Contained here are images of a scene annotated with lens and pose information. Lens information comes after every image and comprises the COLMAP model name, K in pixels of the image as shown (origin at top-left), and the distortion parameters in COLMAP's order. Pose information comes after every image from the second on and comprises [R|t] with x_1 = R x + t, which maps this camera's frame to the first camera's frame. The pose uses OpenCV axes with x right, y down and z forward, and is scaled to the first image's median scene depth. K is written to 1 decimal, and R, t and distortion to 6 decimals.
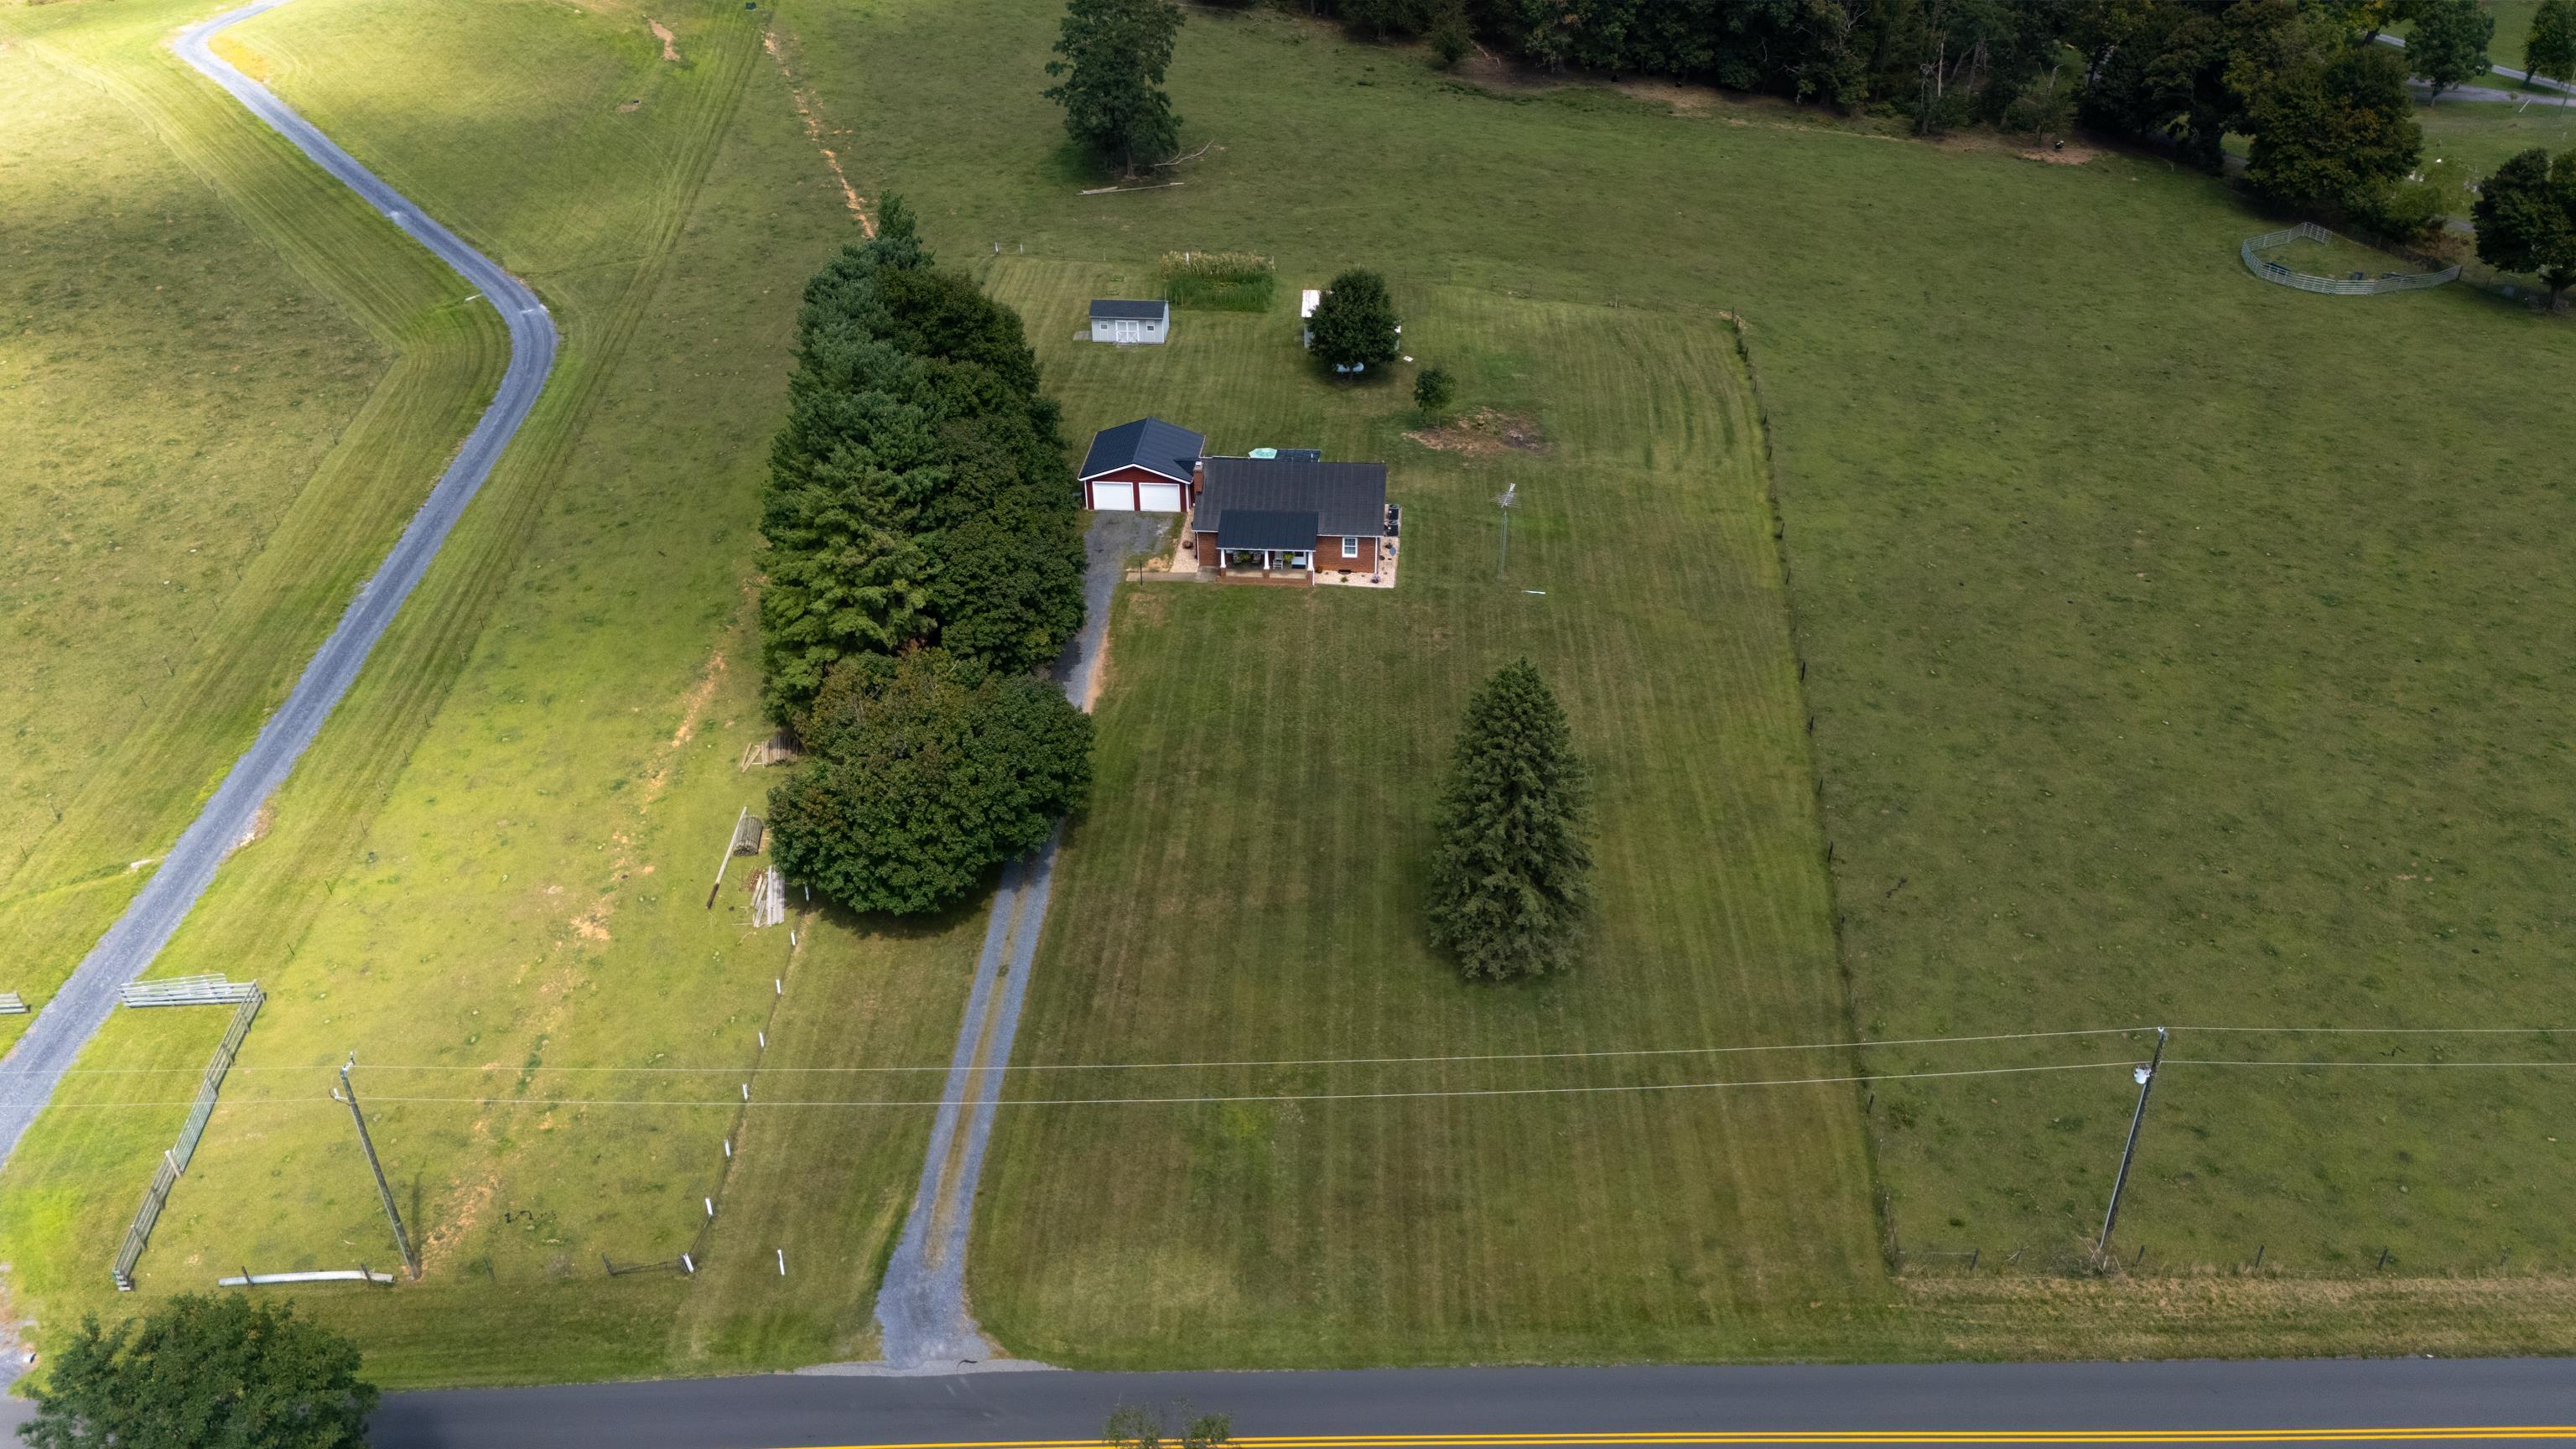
lens RADIAL K [[1890.1, 0, 1288.5], [0, 1890.1, 732.3], [0, 0, 1]] dist [0.080203, -0.080793]
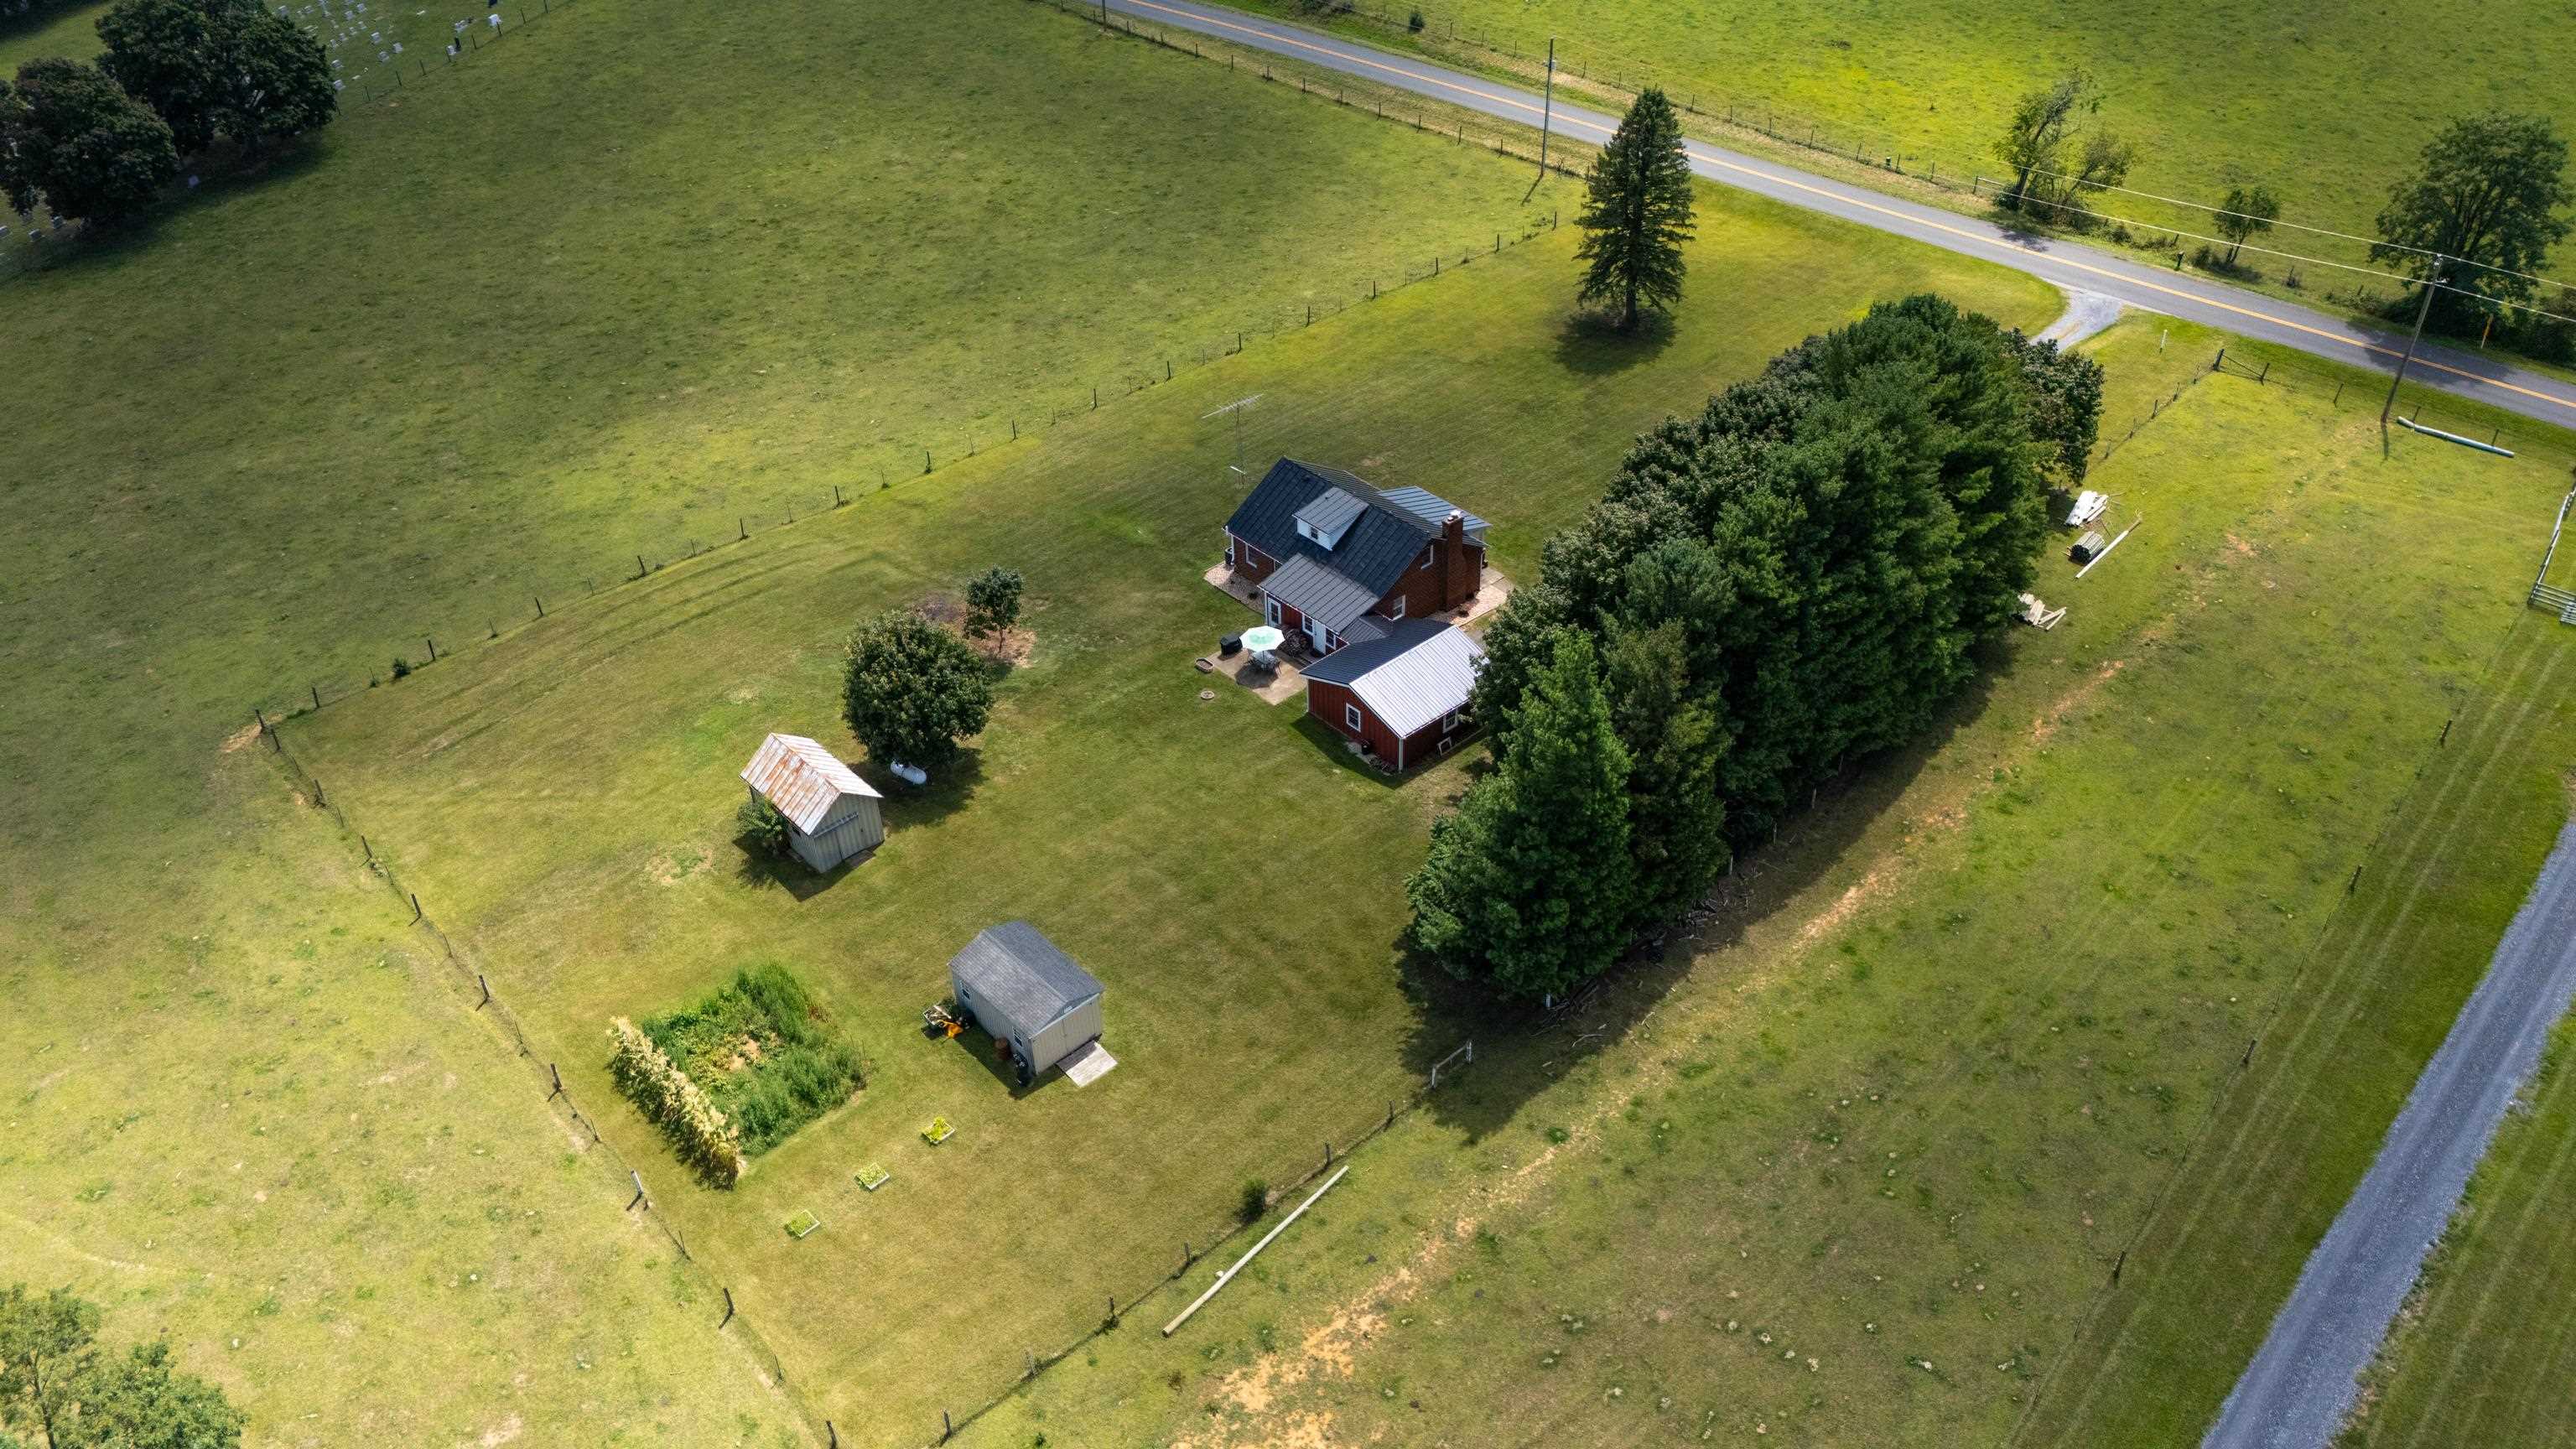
lens RADIAL K [[1890.1, 0, 1288.5], [0, 1890.1, 732.3], [0, 0, 1]] dist [0.080203, -0.080793]
pose [[-0.723321, -0.394554, 0.566686, -0.510375], [0.405316, 0.421822, 0.811040, -0.814601], [-0.559040, 0.816329, -0.145194, 1.240574]]
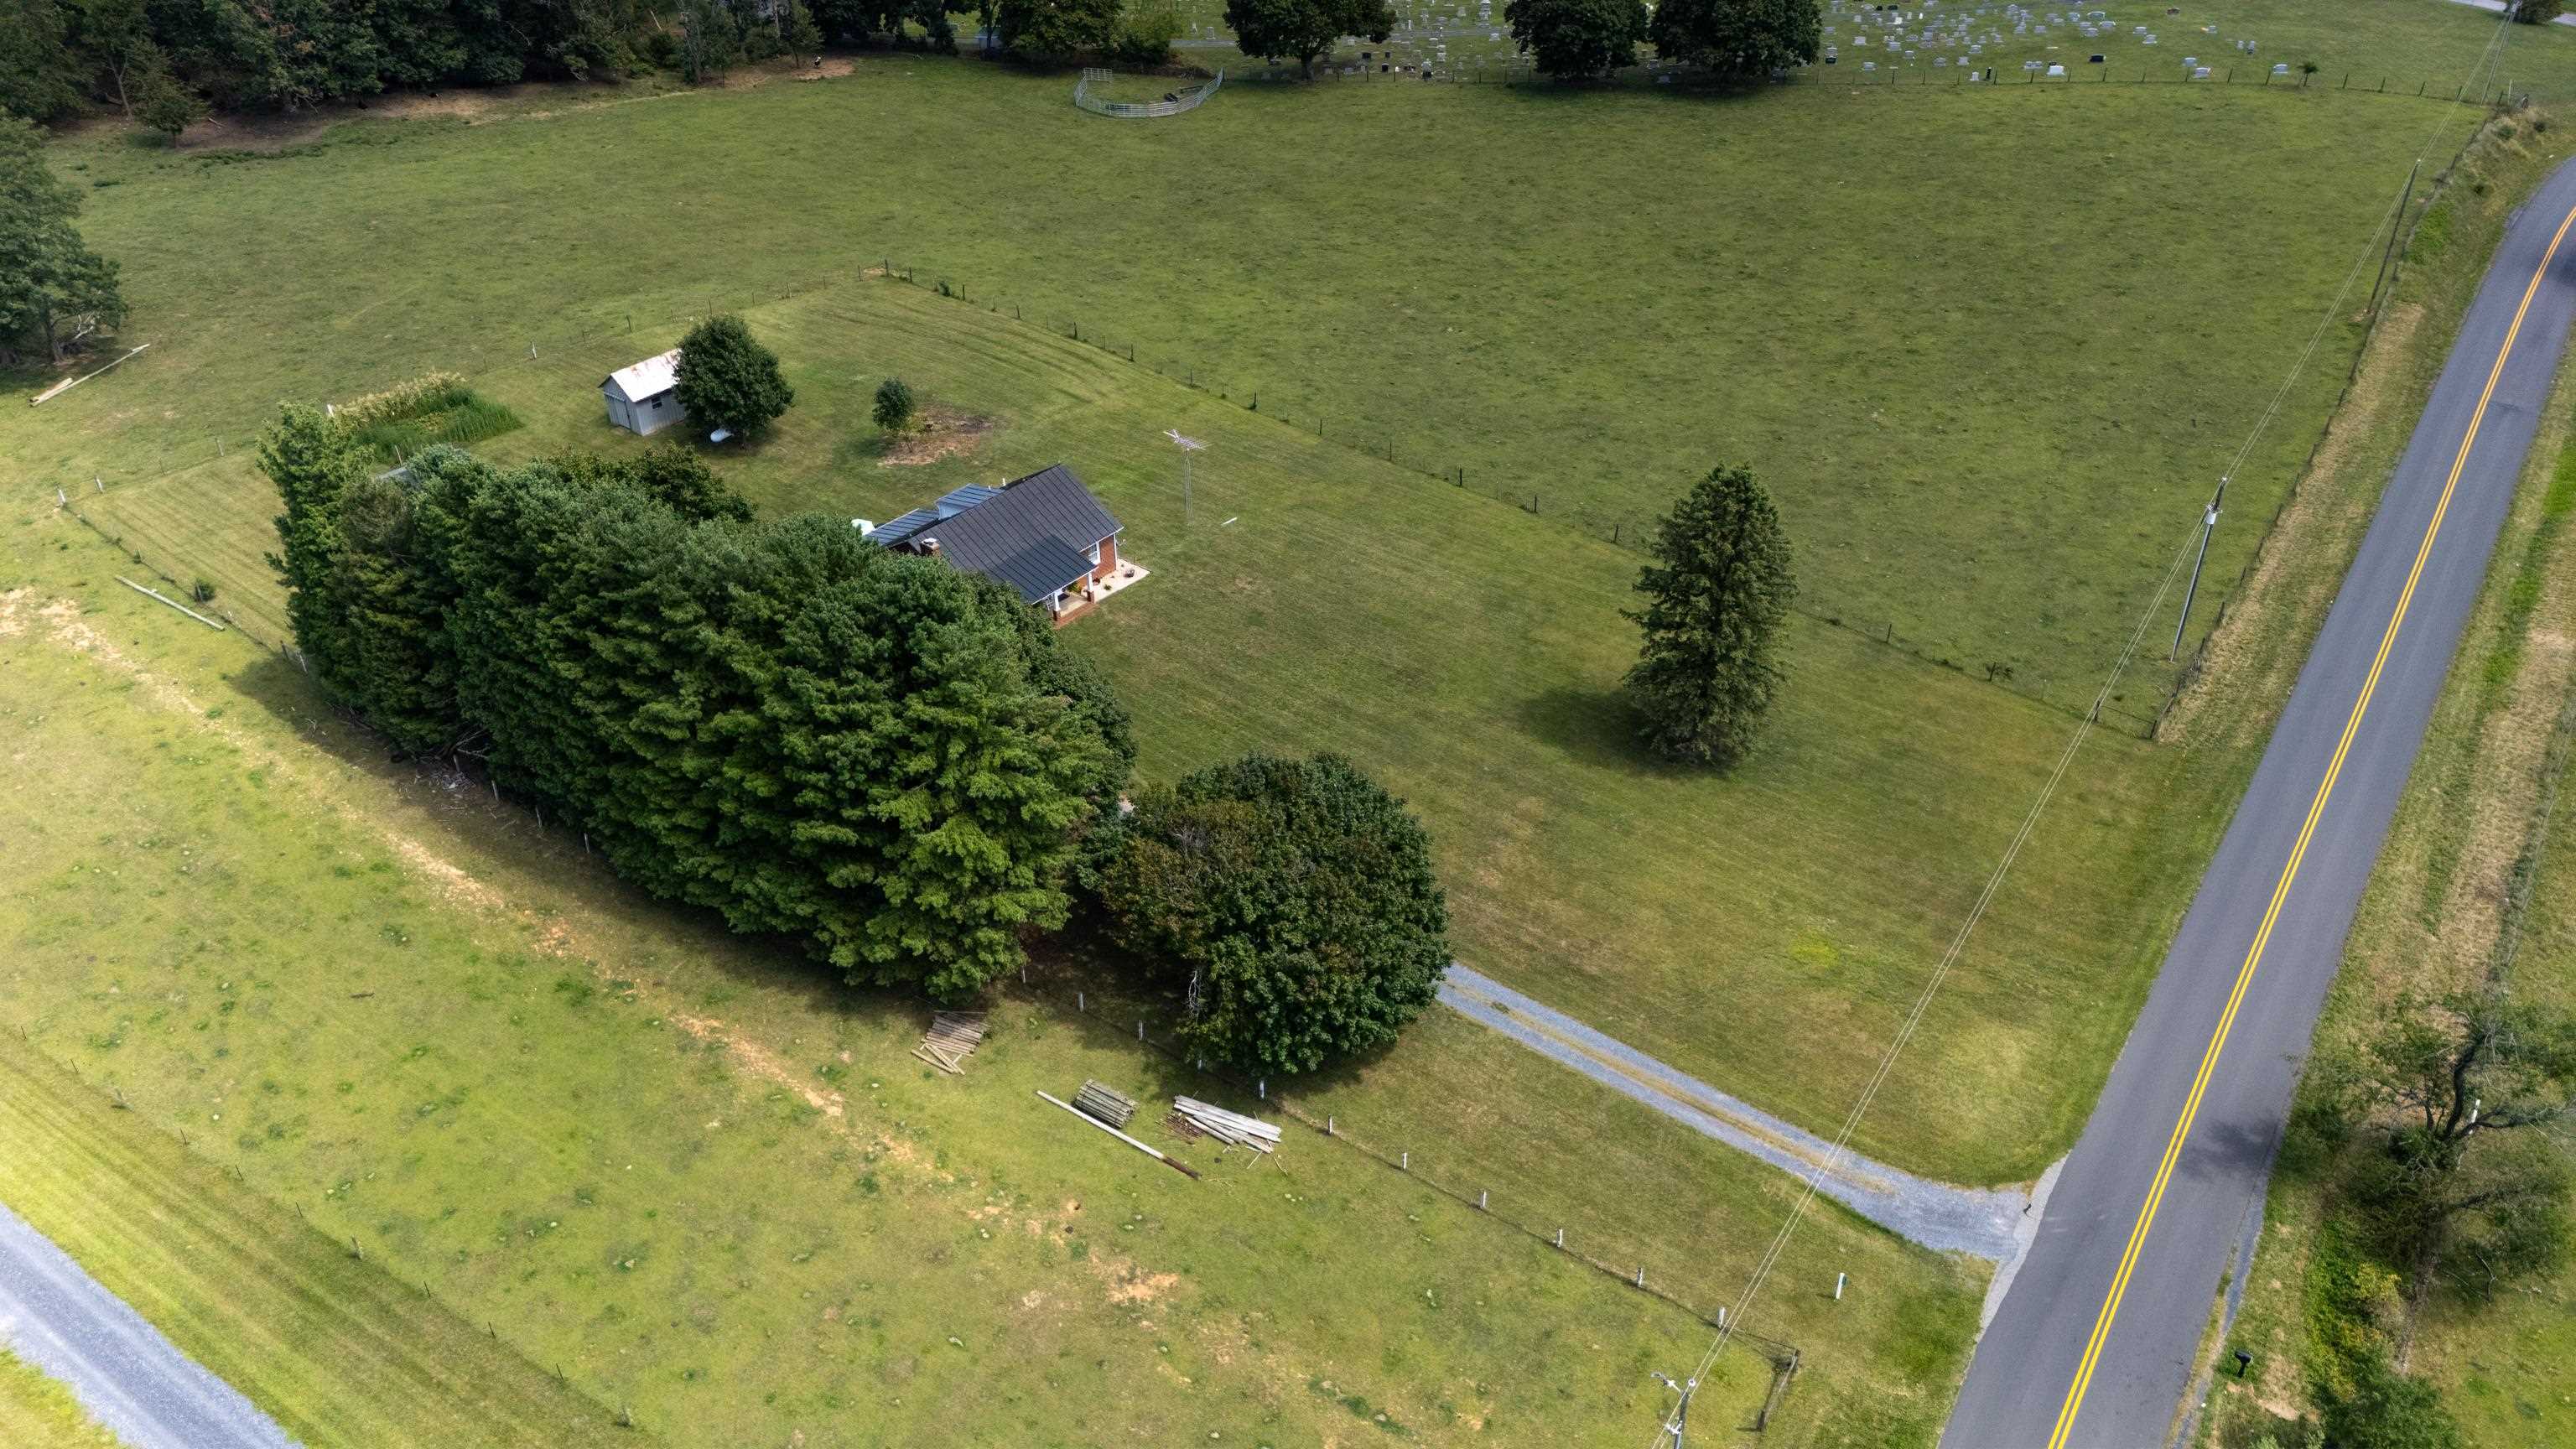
lens RADIAL K [[1862.2, 0, 1285.8], [0, 1862.2, 775.9], [0, 0, 1]] dist [0.075607, -0.067371]
pose [[0.568164, -0.482787, 0.666414, -0.572924], [0.455256, 0.859013, 0.234179, -0.175163], [-0.685516, 0.170337, 0.707851, 0.303832]]
